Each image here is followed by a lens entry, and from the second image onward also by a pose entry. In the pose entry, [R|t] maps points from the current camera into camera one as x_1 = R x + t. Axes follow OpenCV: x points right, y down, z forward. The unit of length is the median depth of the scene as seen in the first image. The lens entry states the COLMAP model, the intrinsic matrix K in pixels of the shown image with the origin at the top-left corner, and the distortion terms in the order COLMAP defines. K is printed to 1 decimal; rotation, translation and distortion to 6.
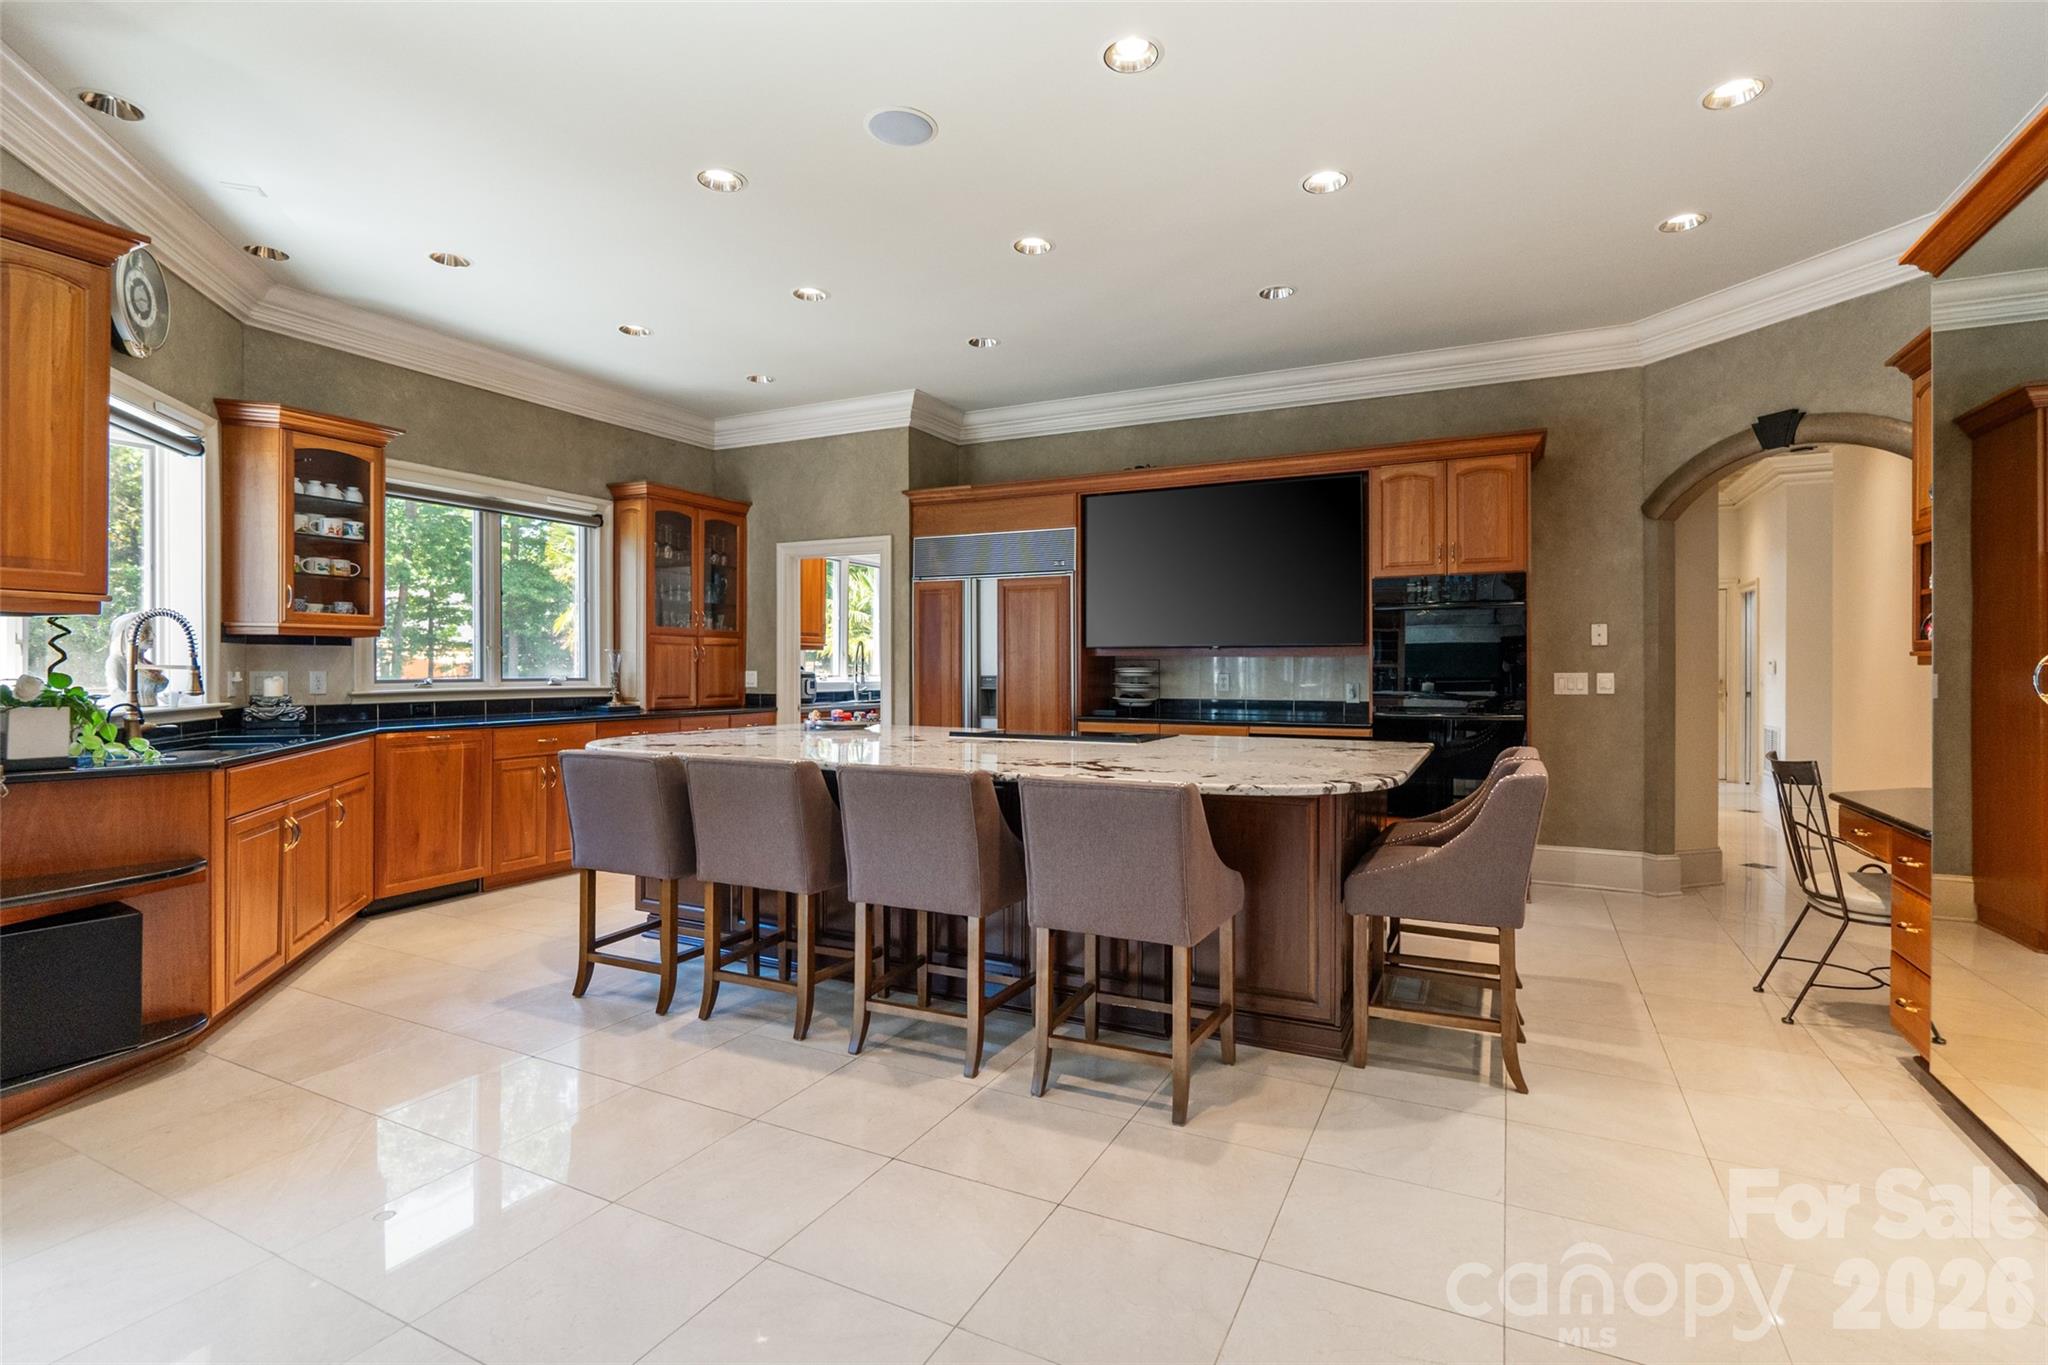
lens RADIAL K [[956.2, 0, 1029.8], [0, 956.2, 663.9], [0, 0, 1]] dist [-0.003082, -0.000433]
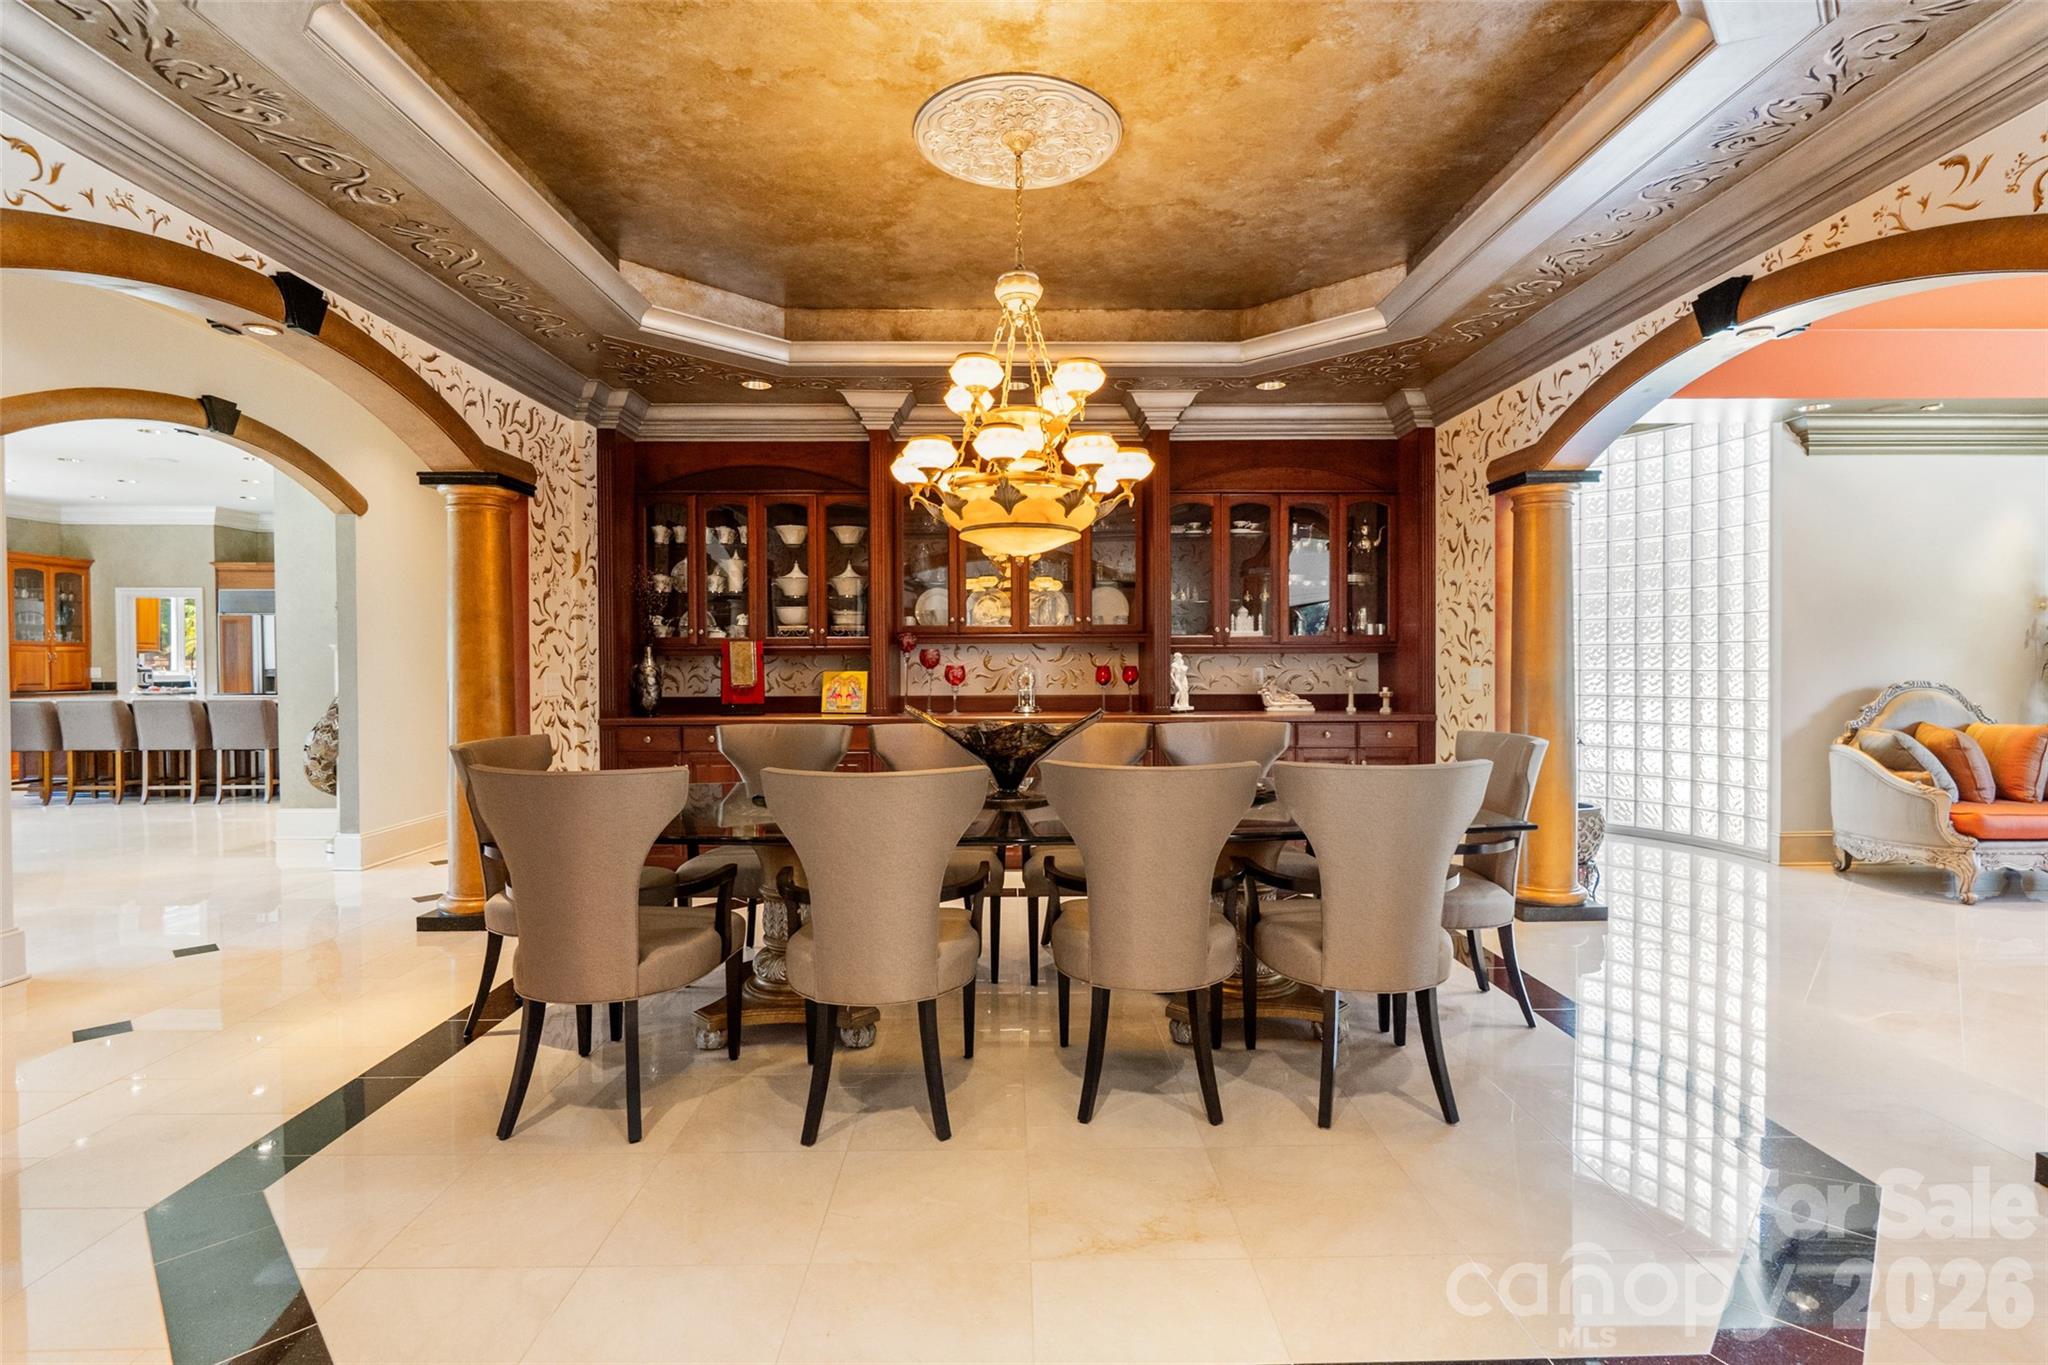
lens RADIAL K [[956.2, 0, 1028.7], [0, 956.2, 669.8], [0, 0, 1]] dist [-0.003082, -0.000433]
pose [[0.885097, -0.010955, 0.465278, 0.375093], [0.003654, 0.999856, 0.016590, -0.010012], [-0.465393, -0.012984, 0.885009, -1.224017]]
